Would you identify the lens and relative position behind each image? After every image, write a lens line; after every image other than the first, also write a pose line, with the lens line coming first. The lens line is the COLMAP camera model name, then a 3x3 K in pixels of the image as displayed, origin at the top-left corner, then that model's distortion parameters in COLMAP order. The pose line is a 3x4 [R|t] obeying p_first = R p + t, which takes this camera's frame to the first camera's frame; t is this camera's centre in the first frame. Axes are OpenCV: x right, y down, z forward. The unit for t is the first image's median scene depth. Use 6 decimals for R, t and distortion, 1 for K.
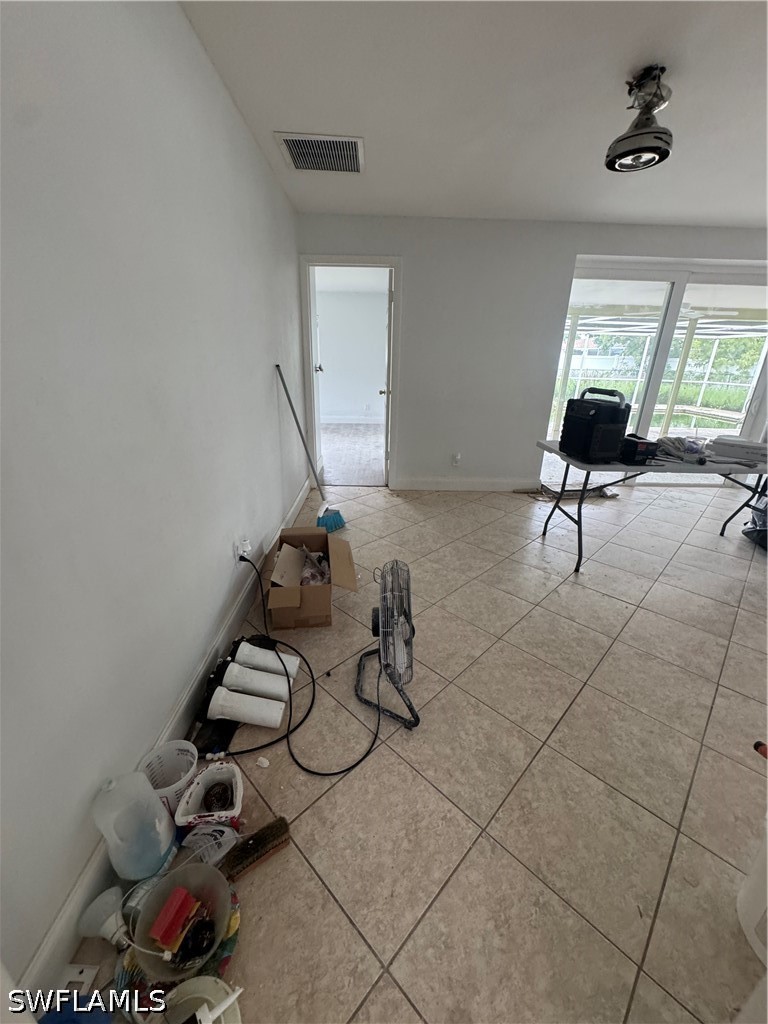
lens RADIAL K [[408.4, 0, 384.0], [0, 408.4, 512.0], [0, 0, 1]] dist [-0.001986, 0.000621]
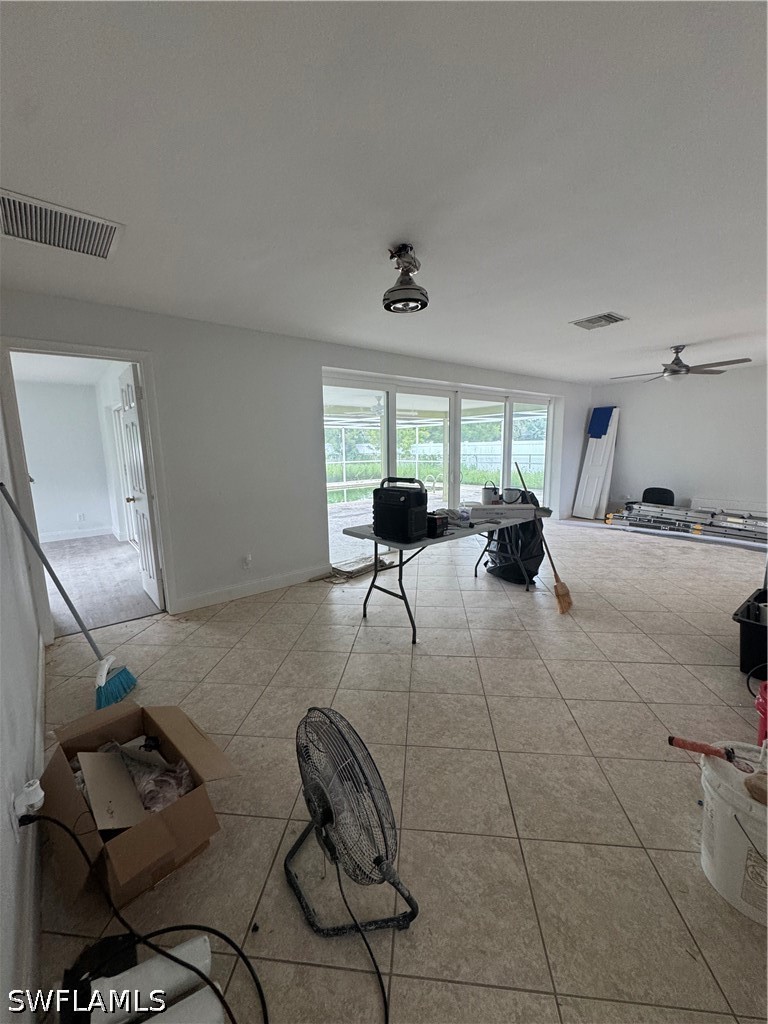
lens RADIAL K [[408.4, 0, 384.0], [0, 408.4, 512.0], [0, 0, 1]] dist [-0.001986, 0.000621]
pose [[0.782918, -0.135617, 0.607164, -0.192167], [0.255691, 0.959857, -0.115310, -0.081445], [-0.567152, 0.245525, 0.786165, 0.134563]]
